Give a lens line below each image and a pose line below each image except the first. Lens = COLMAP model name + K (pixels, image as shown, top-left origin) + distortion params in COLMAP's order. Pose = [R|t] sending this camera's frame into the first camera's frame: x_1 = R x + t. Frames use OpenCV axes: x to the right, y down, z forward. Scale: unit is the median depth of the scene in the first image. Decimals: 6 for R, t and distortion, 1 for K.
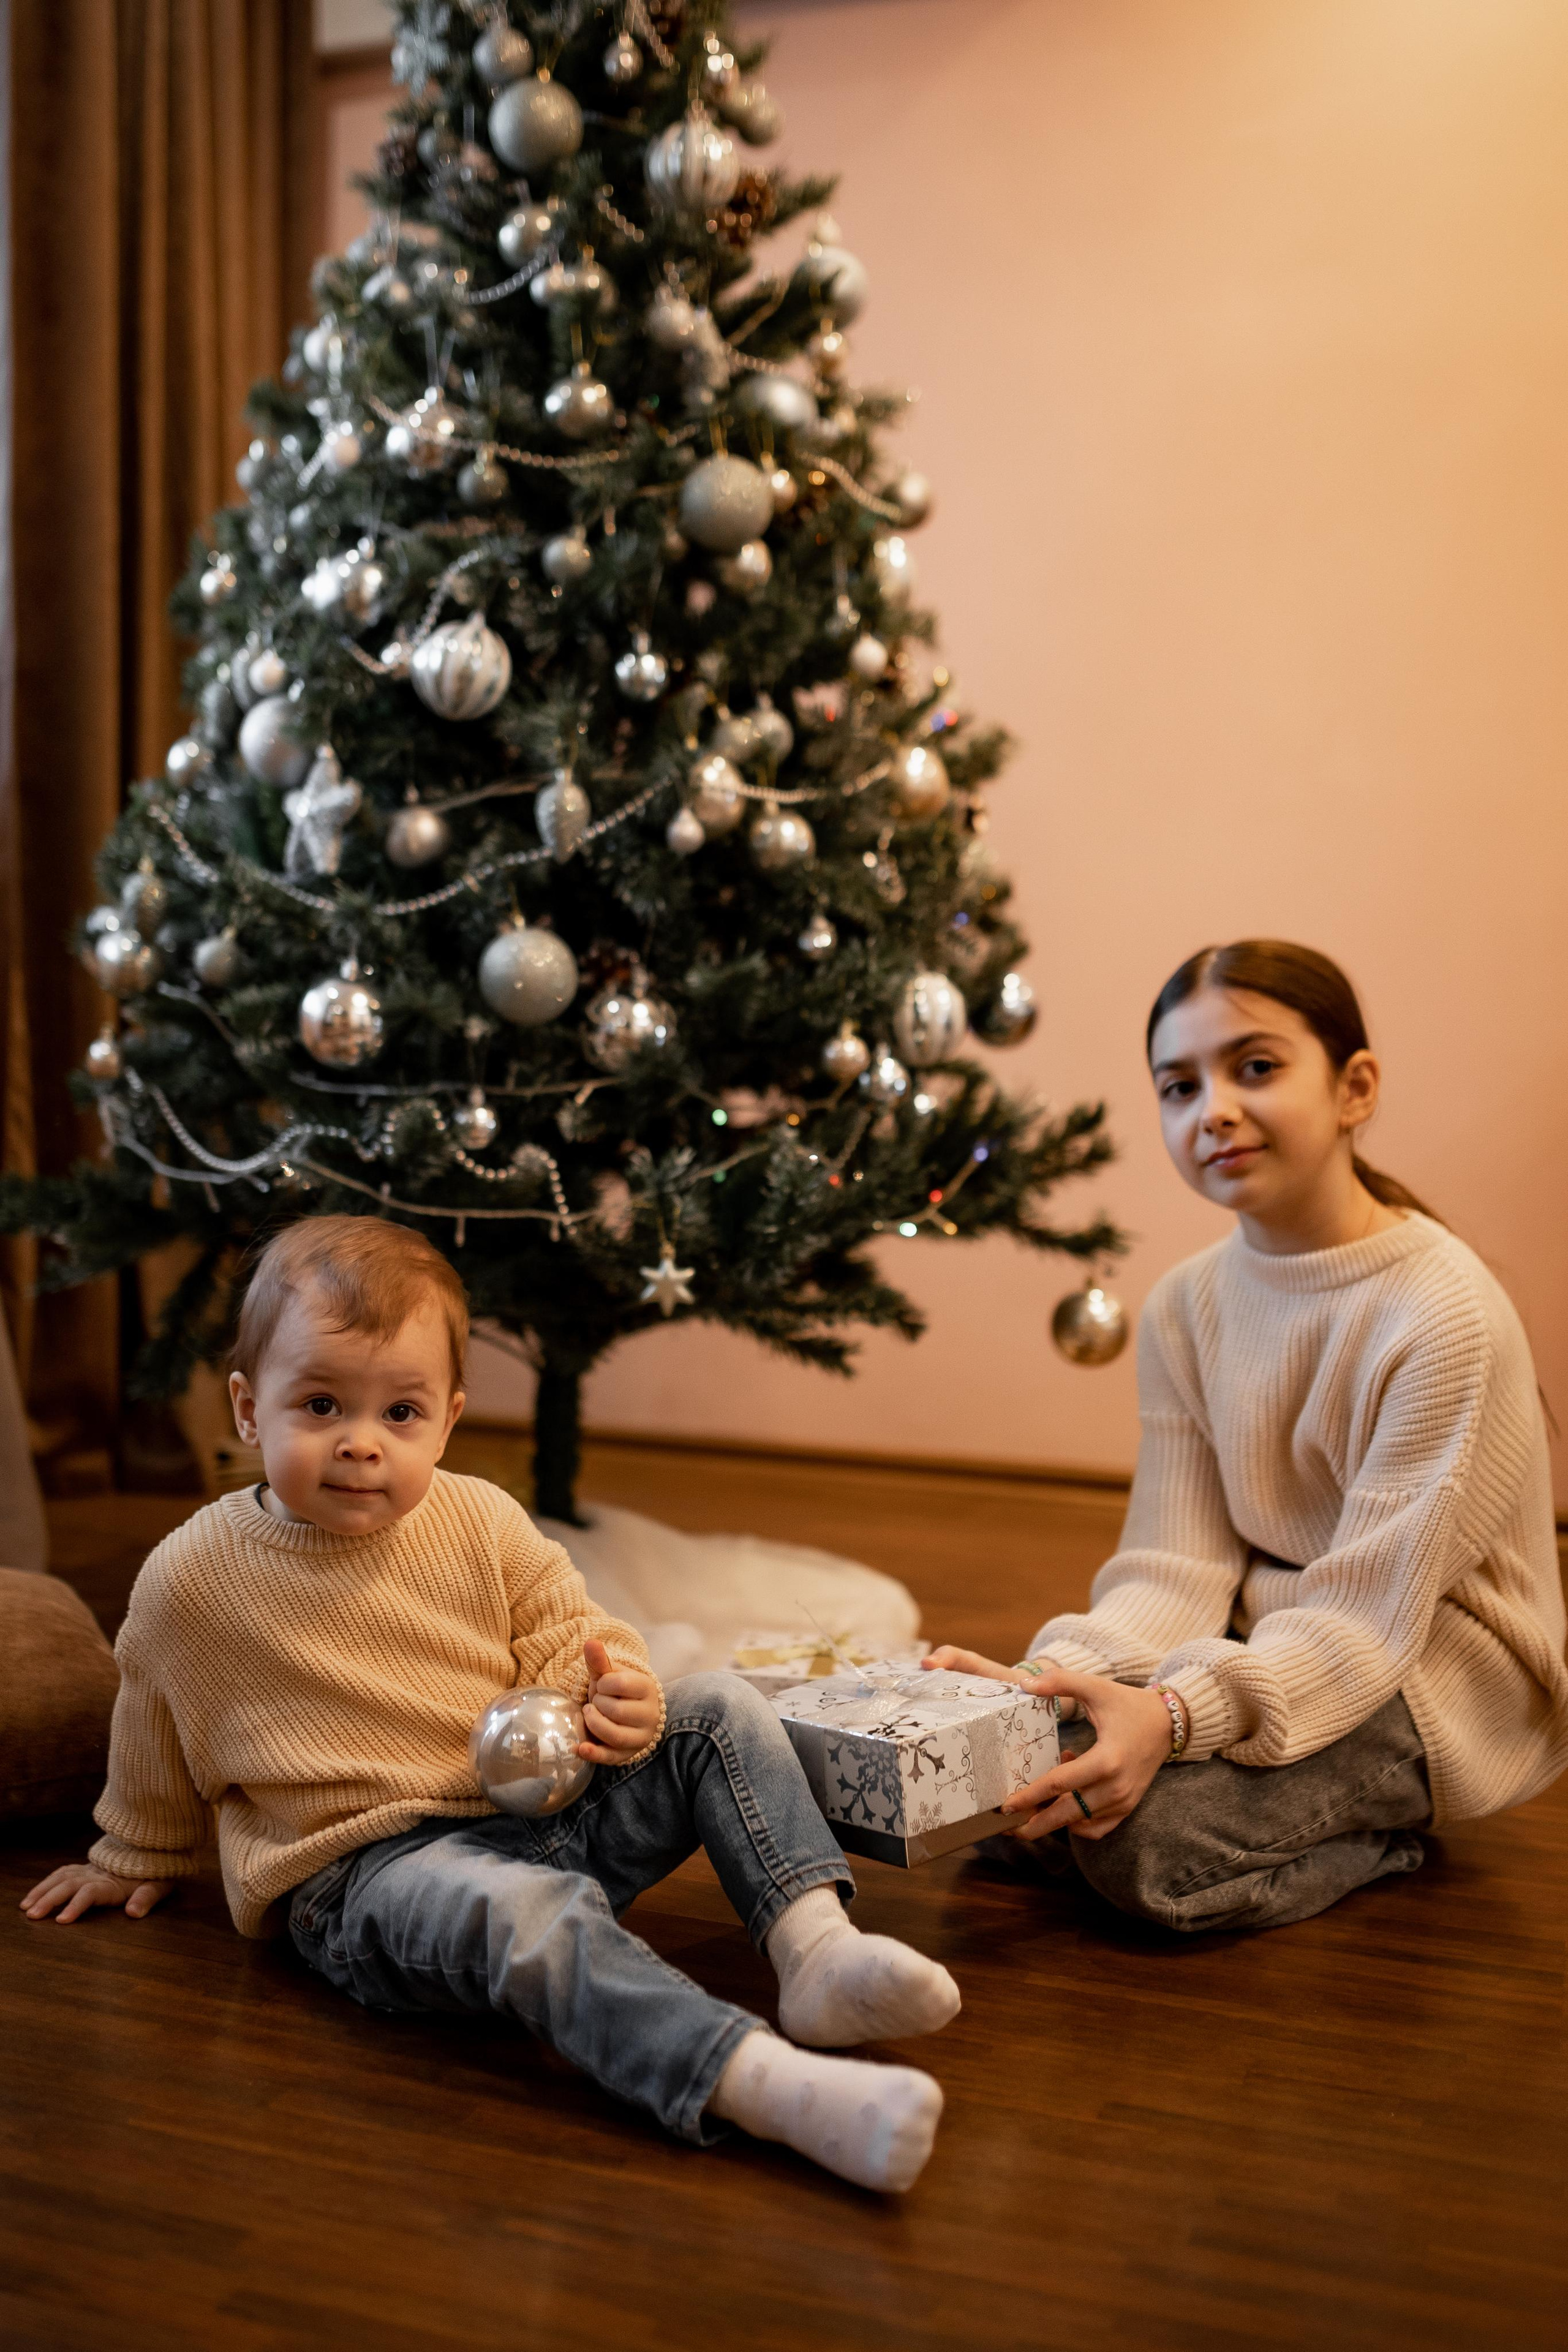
lens RADIAL K [[2616.5, 0, 784.0], [0, 2616.5, 1176.0], [0, 0, 1]] dist [-0.079517, 0.037166]
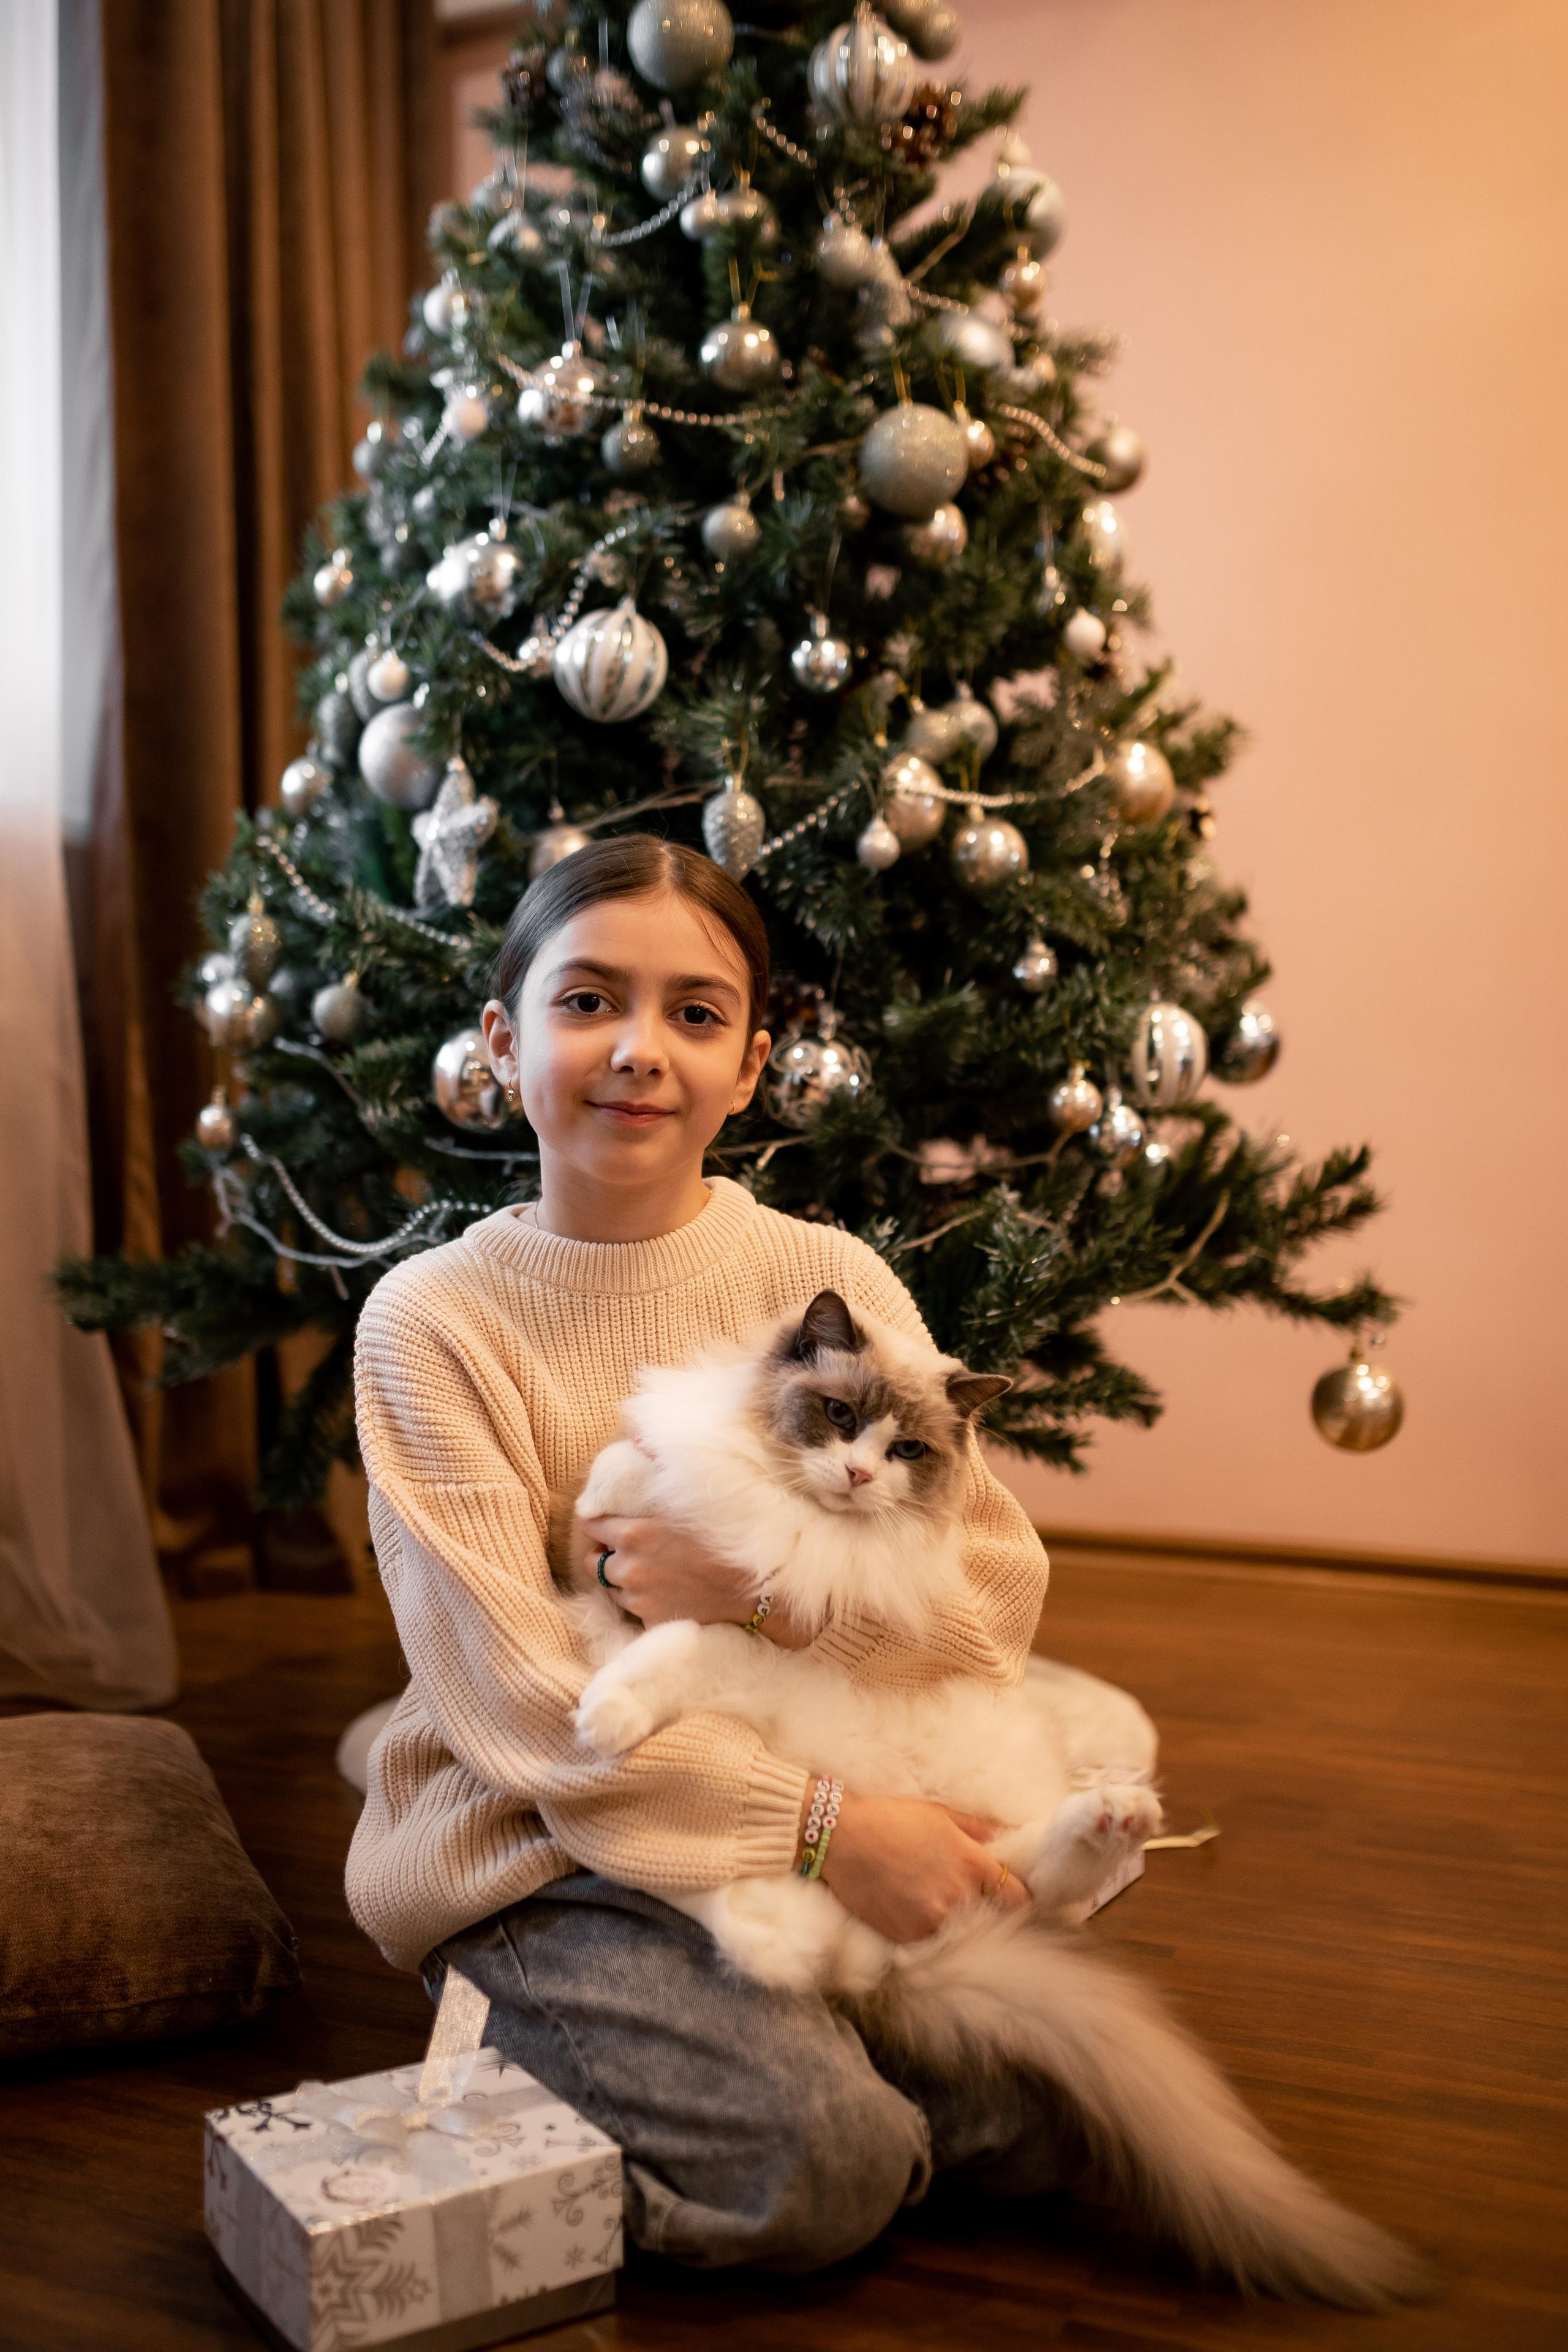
lens RADIAL K [[2616.5, 0, 784.0], [0, 2616.5, 1176.0], [0, 0, 1]] dist [-0.079517, 0.037166]
pose [[0.997749, -0.024710, -0.062342, -0.016853], [0.024045, 0.999646, -0.011383, -0.014235], [0.062601, 0.009858, 0.997990, 0.143406]]
